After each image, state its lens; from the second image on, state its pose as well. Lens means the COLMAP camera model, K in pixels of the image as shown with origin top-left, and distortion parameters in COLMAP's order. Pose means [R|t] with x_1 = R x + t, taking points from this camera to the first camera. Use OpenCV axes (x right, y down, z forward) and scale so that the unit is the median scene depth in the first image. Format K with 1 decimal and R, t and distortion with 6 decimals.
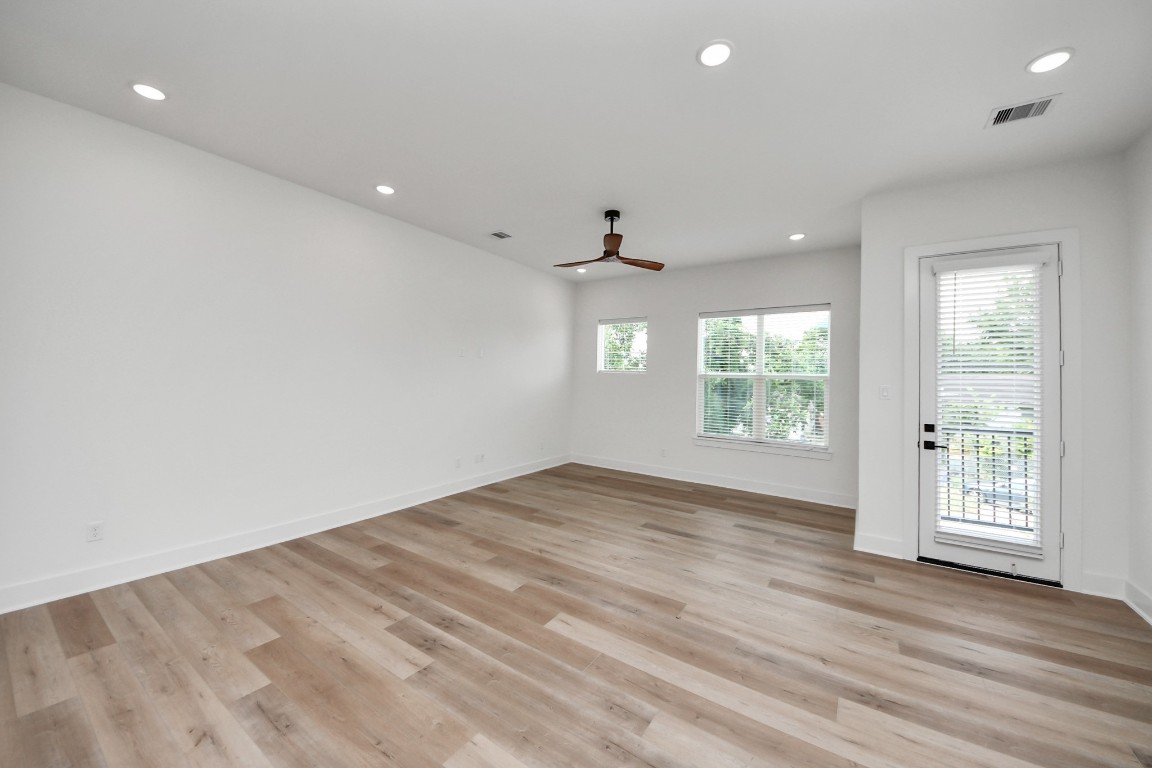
lens RADIAL K [[415.2, 0, 576.0], [0, 415.2, 384.0], [0, 0, 1]] dist [0.024439, -0.015015]
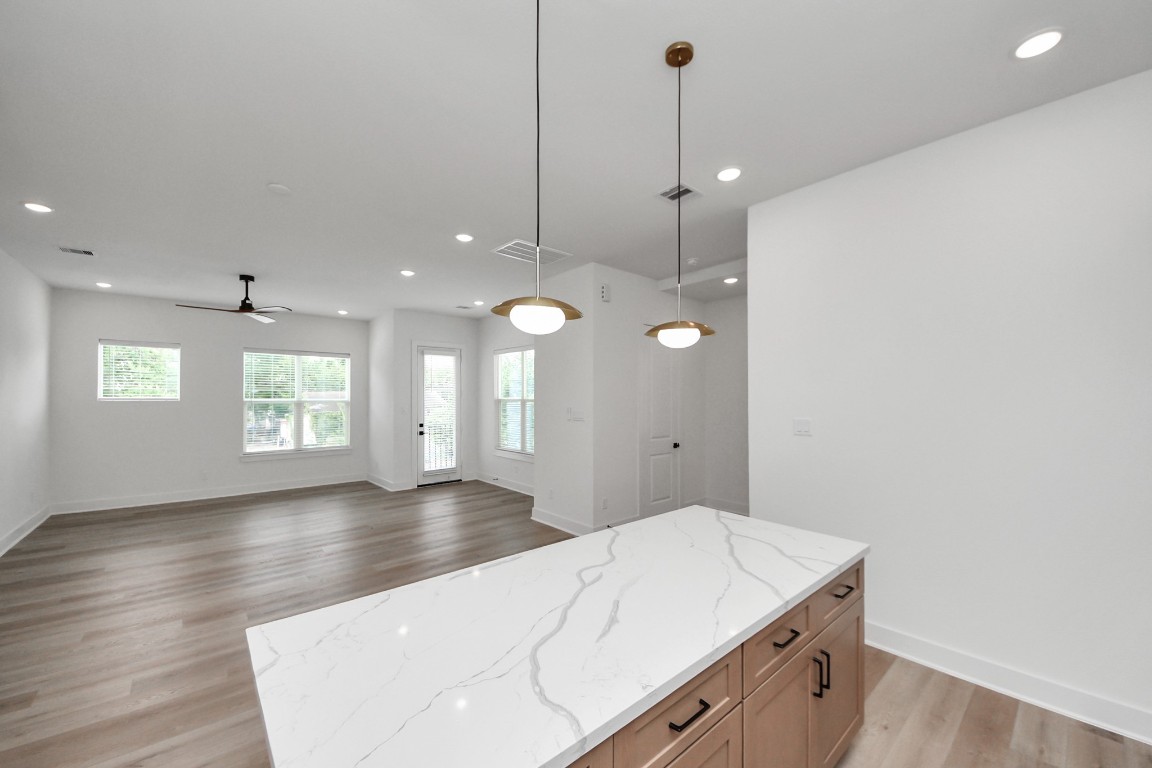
lens RADIAL K [[437.0, 0, 575.7], [0, 437.0, 394.3], [0, 0, 1]] dist [-0.011980, -0.000193]
pose [[0.260997, -0.011793, 0.965268, -1.172173], [0.017301, 0.999822, 0.007537, -0.061473], [-0.965185, 0.014733, 0.261155, -0.384401]]
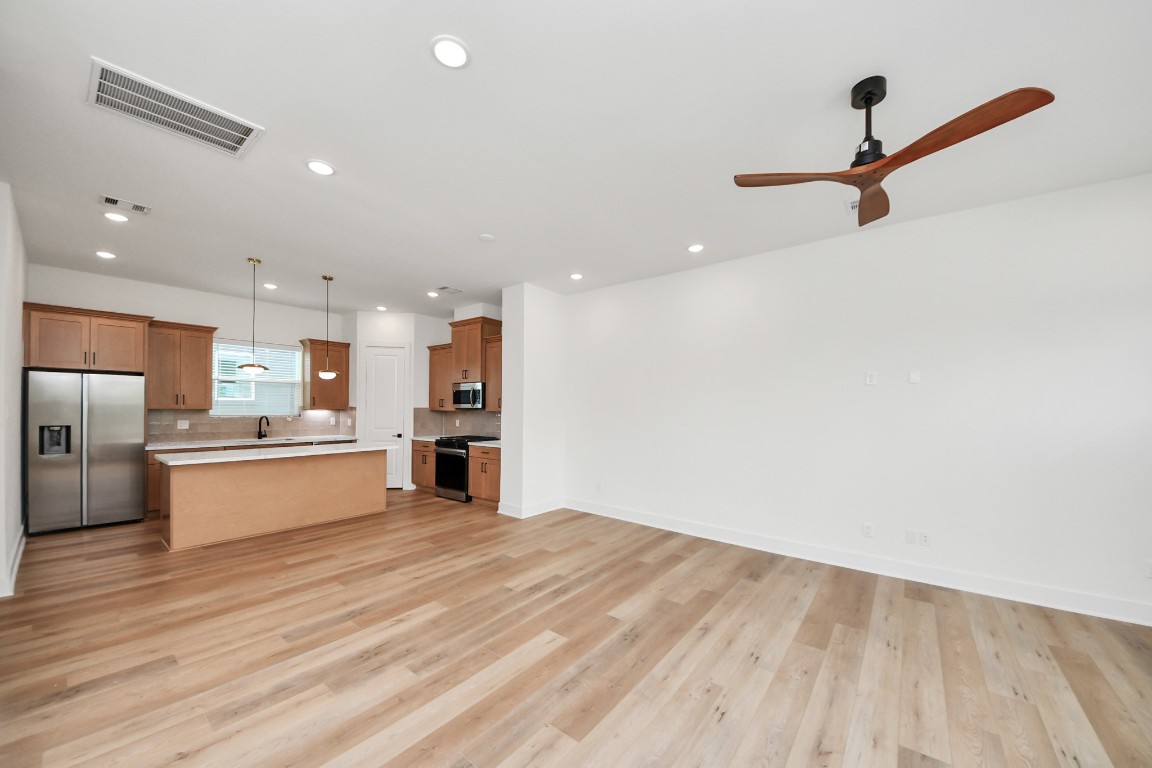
lens RADIAL K [[413.2, 0, 577.0], [0, 413.2, 410.7], [0, 0, 1]] dist [0.019432, -0.015308]
pose [[-0.070415, -0.012822, -0.997435, 0.772537], [-0.024180, 0.999646, -0.011143, -0.000949], [0.997225, 0.023334, -0.070700, 0.848108]]
